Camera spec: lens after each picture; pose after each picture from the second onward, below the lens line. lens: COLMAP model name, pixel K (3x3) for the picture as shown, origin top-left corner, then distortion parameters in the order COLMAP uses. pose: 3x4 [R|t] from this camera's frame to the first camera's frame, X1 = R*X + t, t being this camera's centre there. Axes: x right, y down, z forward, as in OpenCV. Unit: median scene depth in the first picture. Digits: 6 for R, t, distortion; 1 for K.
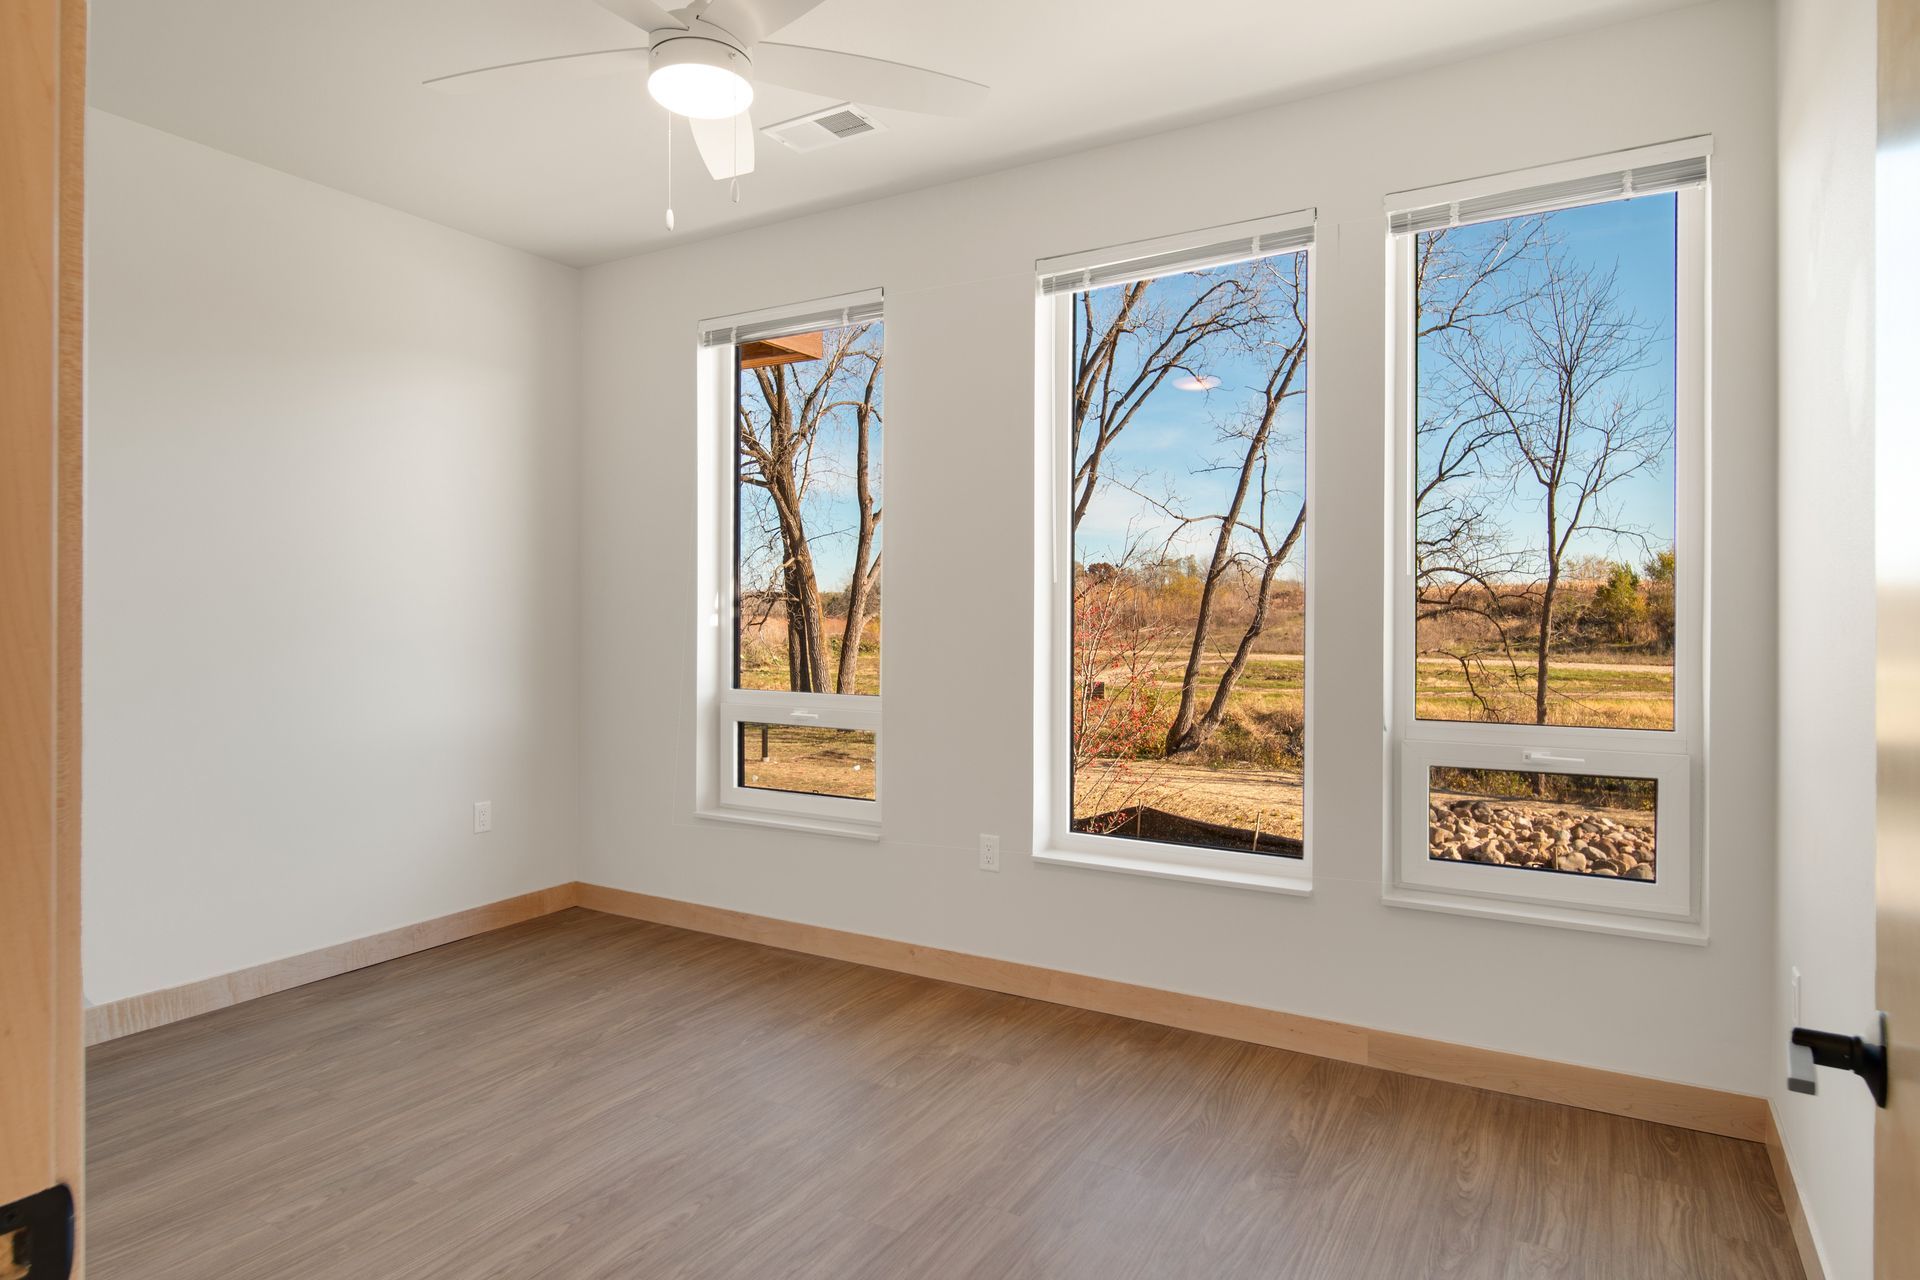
lens RADIAL K [[1100.4, 0, 966.3], [0, 1100.4, 586.5], [0, 0, 1]] dist [0.002167, 0.001341]
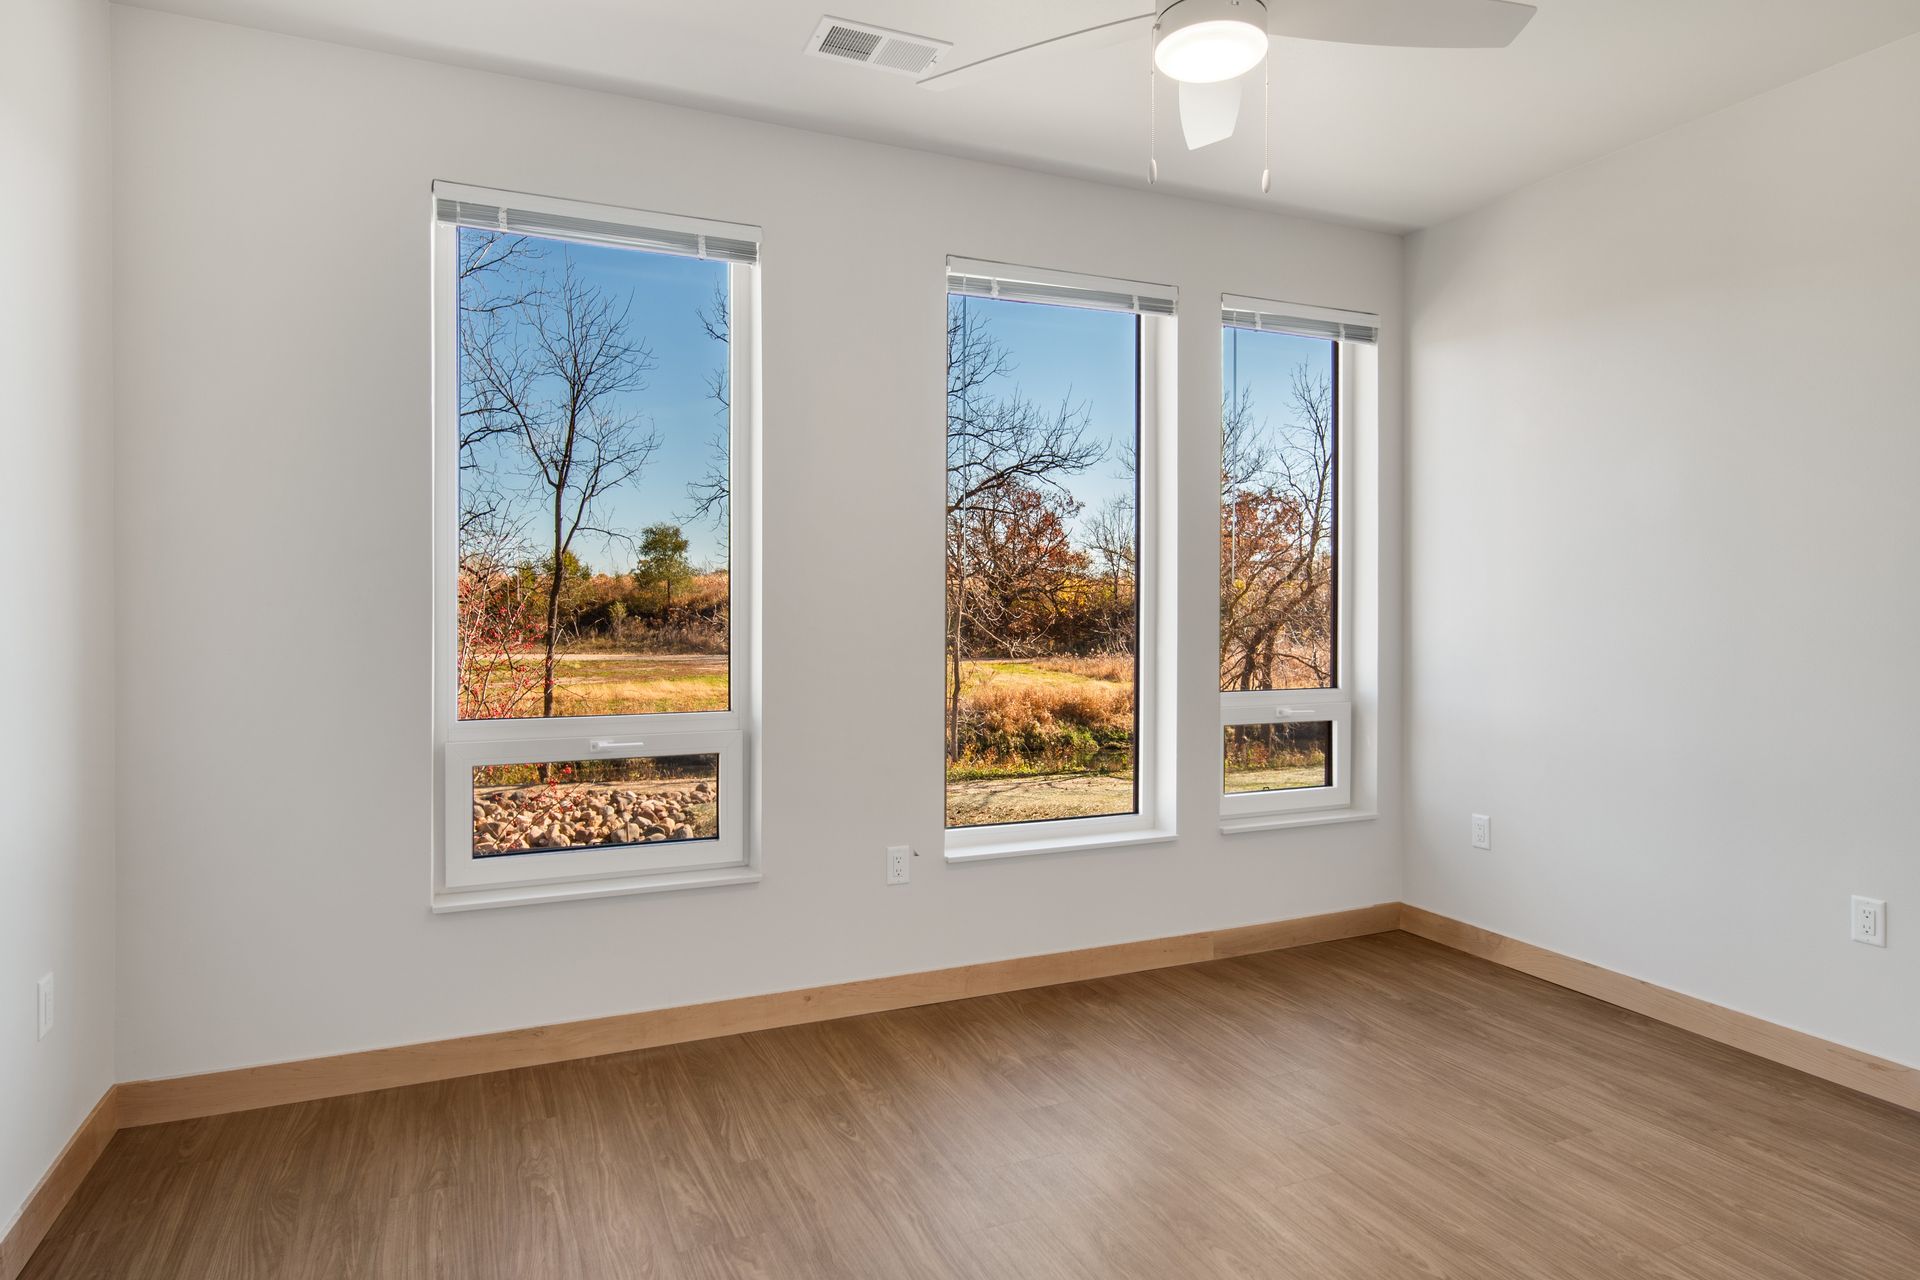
lens RADIAL K [[1100.4, 0, 966.3], [0, 1100.4, 586.5], [0, 0, 1]] dist [0.002167, 0.001341]
pose [[0.578747, 0.016472, 0.815341, -0.693821], [-0.021545, 0.999756, -0.004904, 0.005192], [-0.815222, -0.014728, 0.578961, 0.389739]]
